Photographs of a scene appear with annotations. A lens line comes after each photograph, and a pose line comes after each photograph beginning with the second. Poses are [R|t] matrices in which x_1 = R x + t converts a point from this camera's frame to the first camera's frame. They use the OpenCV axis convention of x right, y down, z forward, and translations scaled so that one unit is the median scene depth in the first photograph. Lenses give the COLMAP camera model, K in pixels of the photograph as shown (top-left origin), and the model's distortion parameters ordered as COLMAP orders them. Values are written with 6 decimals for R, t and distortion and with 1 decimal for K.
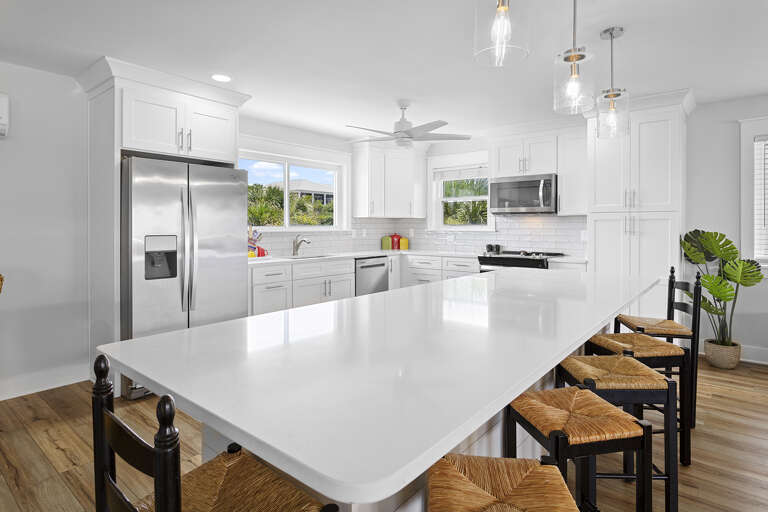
lens RADIAL K [[424.7, 0, 384.0], [0, 424.7, 256.0], [0, 0, 1]] dist [-0.002030, -0.000332]
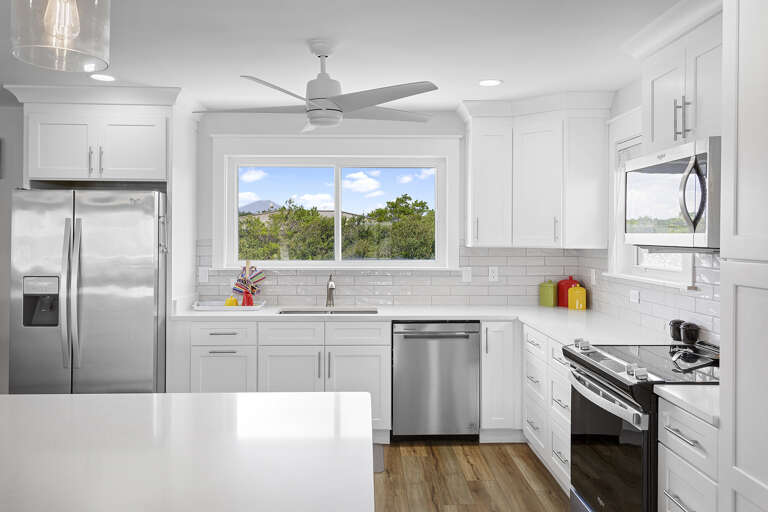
lens RADIAL K [[600.0, 0, 384.0], [0, 600.0, 256.0], [0, 0, 1]] dist [0.001209, 0.000430]
pose [[0.657414, 0.027731, -0.753019, 0.530698], [-0.056338, 0.998334, -0.012420, -0.070827], [0.751421, 0.050589, 0.657881, 0.450767]]
